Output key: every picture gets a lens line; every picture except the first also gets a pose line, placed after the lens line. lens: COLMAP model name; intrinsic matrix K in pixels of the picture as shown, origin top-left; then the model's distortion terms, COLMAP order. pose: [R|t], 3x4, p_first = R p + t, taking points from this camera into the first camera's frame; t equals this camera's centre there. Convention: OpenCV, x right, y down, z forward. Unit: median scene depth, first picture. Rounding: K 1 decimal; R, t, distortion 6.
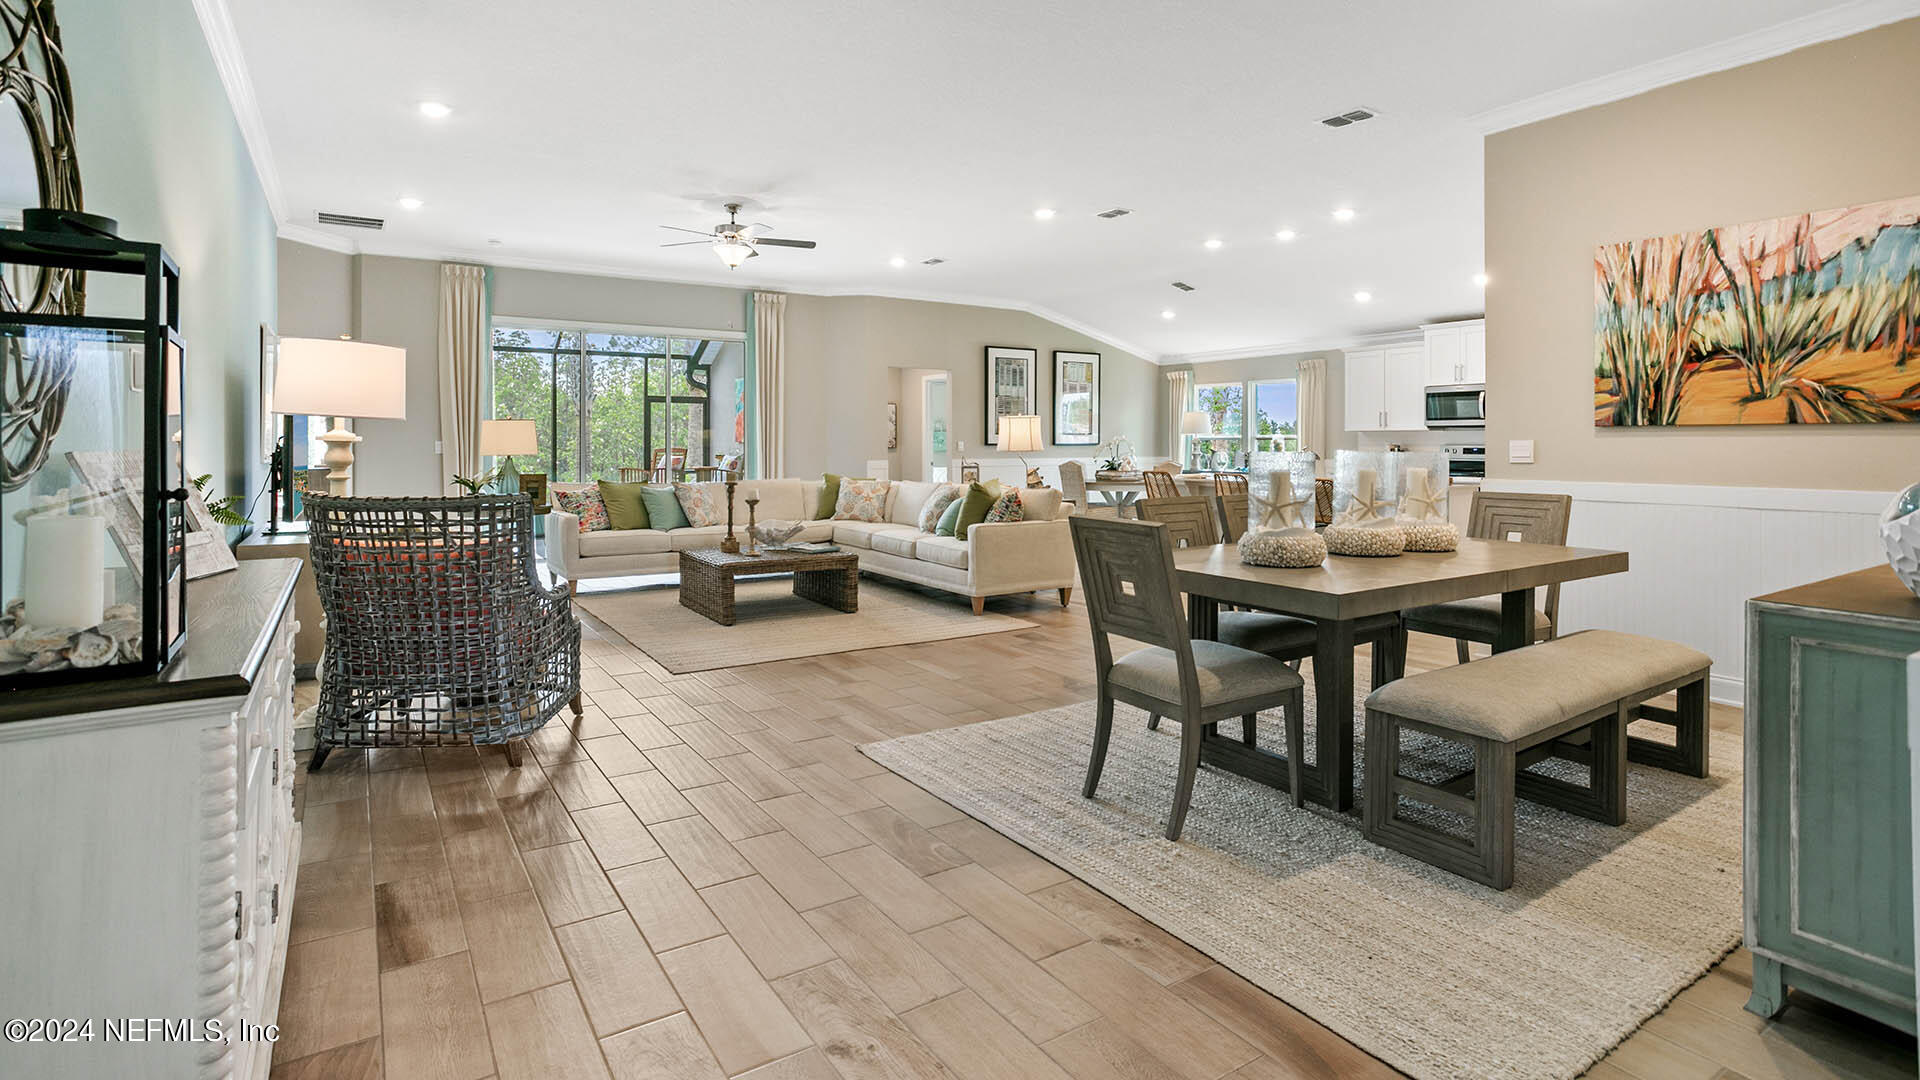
lens RADIAL K [[954.3, 0, 971.6], [0, 954.3, 478.9], [0, 0, 1]] dist [-0.033027, 0.016105]
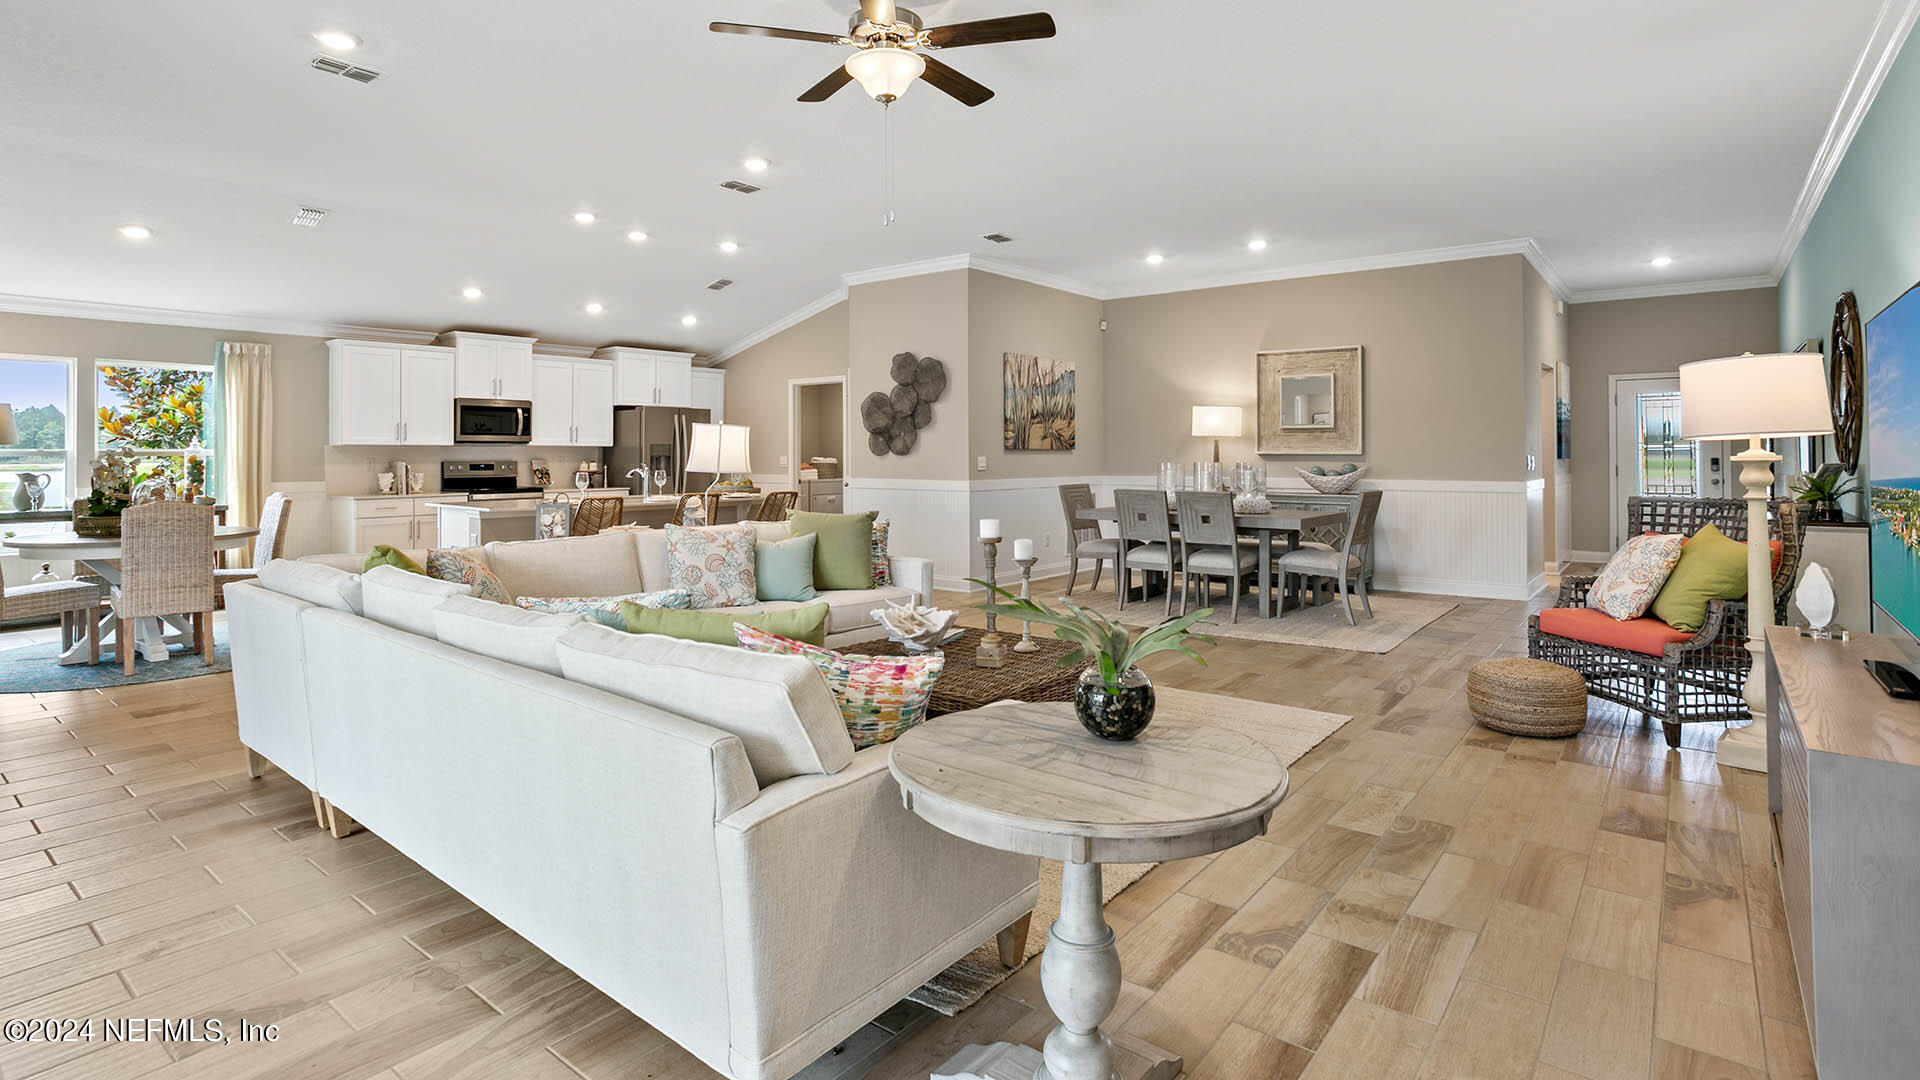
lens RADIAL K [[954.3, 0, 931.0], [0, 954.3, 512.9], [0, 0, 1]] dist [-0.033027, 0.016105]
pose [[-0.288324, -0.054876, 0.955959, -0.636402], [0.037489, 0.996944, 0.068536, -0.037480], [-0.956799, 0.055599, -0.285385, 0.974333]]
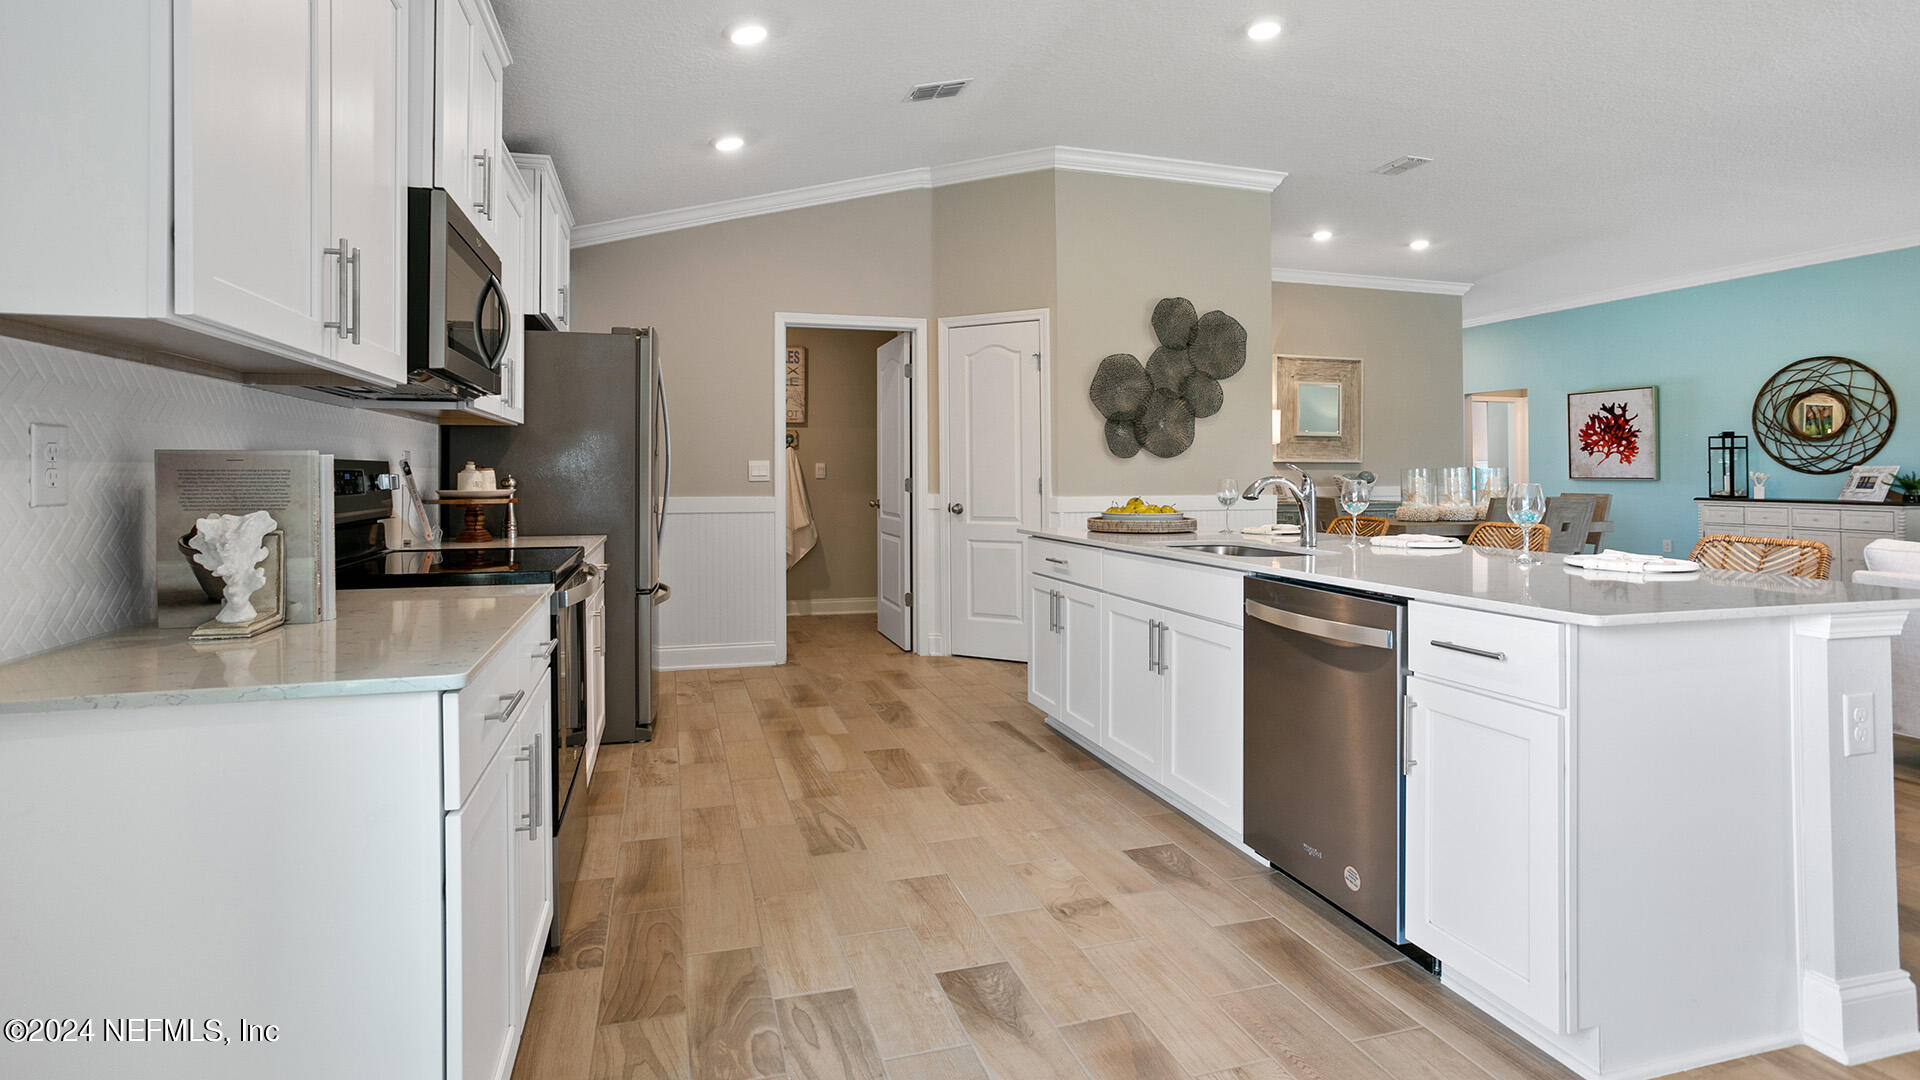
lens RADIAL K [[954.3, 0, 945.9], [0, 954.3, 478.6], [0, 0, 1]] dist [-0.033027, 0.016105]
pose [[-0.955608, 0.002166, 0.294633, 0.357828], [0.014586, 0.999095, 0.039963, -0.044307], [-0.294279, 0.042486, -0.954775, 1.383735]]
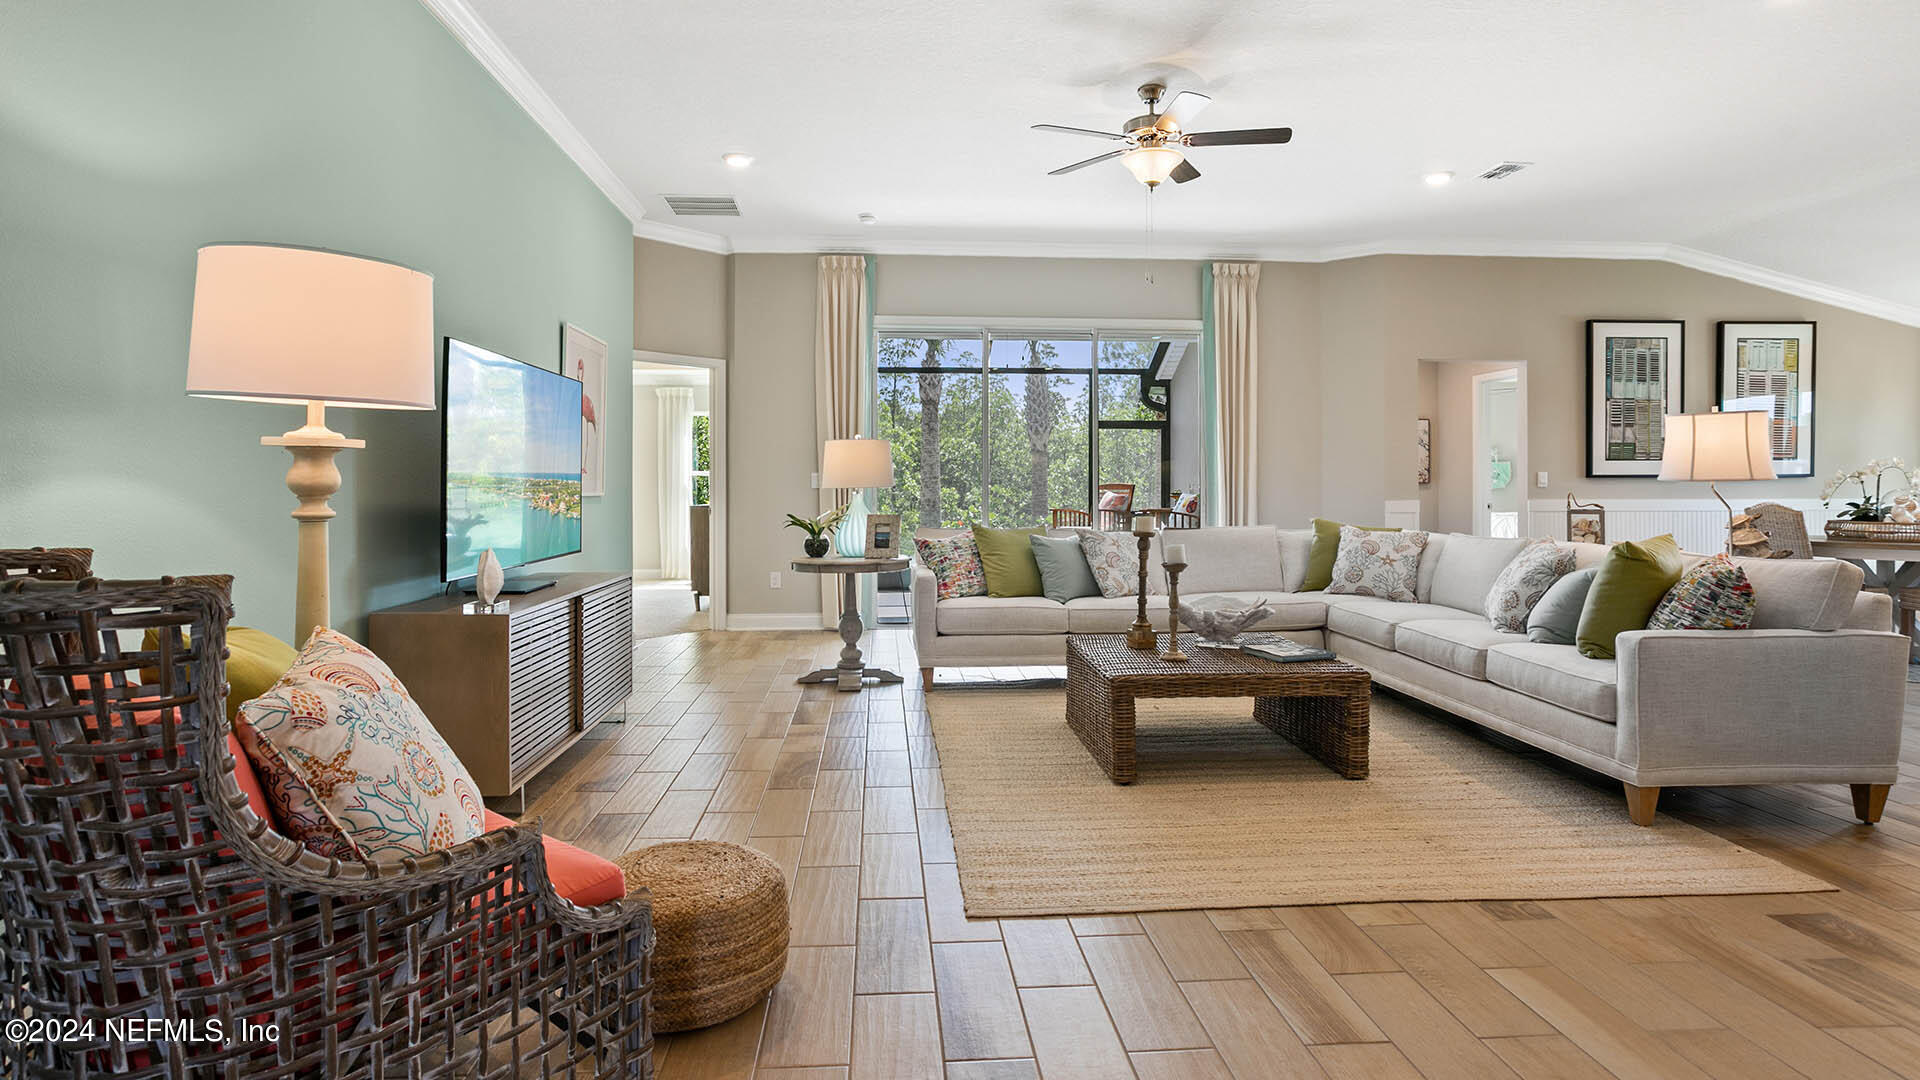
lens RADIAL K [[954.3, 0, 939.9], [0, 954.3, 482.9], [0, 0, 1]] dist [-0.033027, 0.016105]
pose [[0.855475, -0.003683, -0.517830, -0.041487], [-0.017052, 0.999232, -0.035278, -0.003524], [0.517563, 0.039009, 0.854756, 0.346102]]
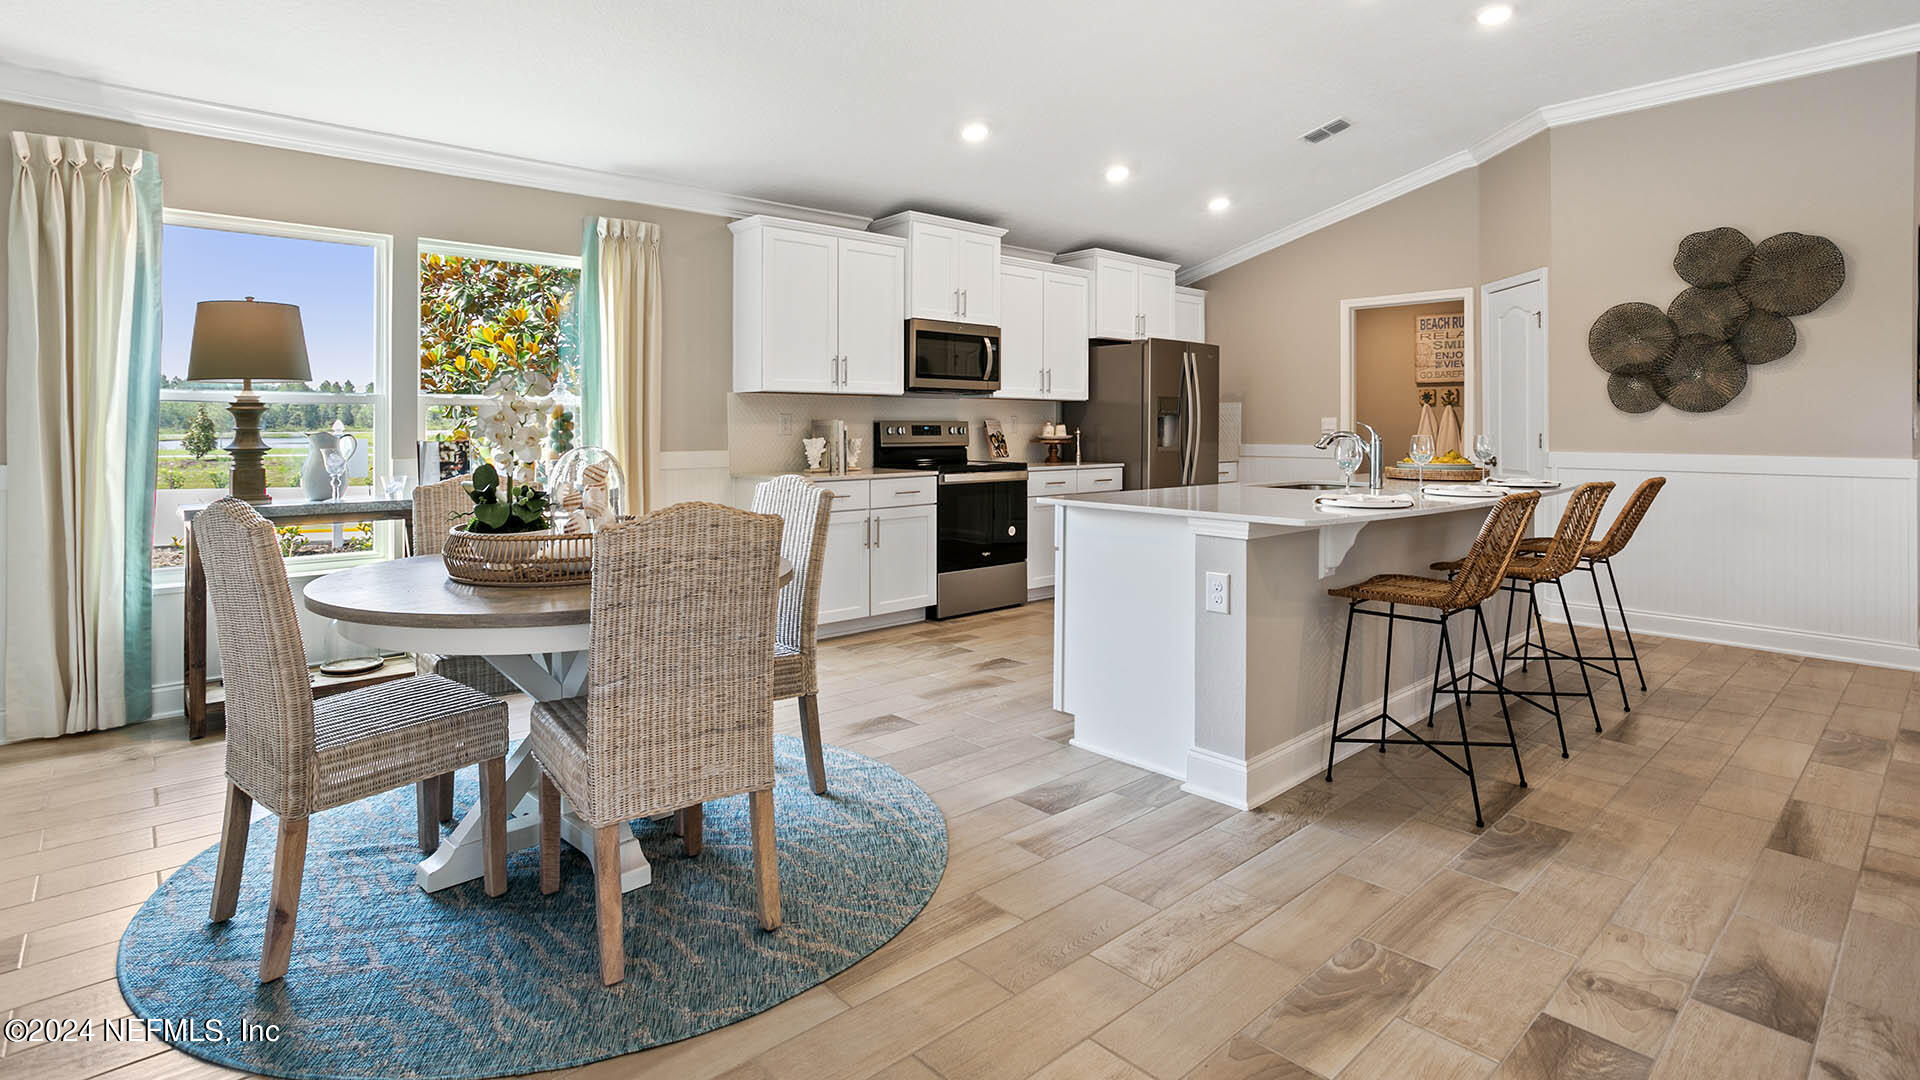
lens RADIAL K [[954.3, 0, 940.9], [0, 954.3, 521.5], [0, 0, 1]] dist [-0.033027, 0.016105]
pose [[-0.131501, -0.097382, 0.986521, -0.127713], [0.035615, 0.994057, 0.102874, -0.039377], [-0.990676, 0.048663, -0.127252, 1.250570]]
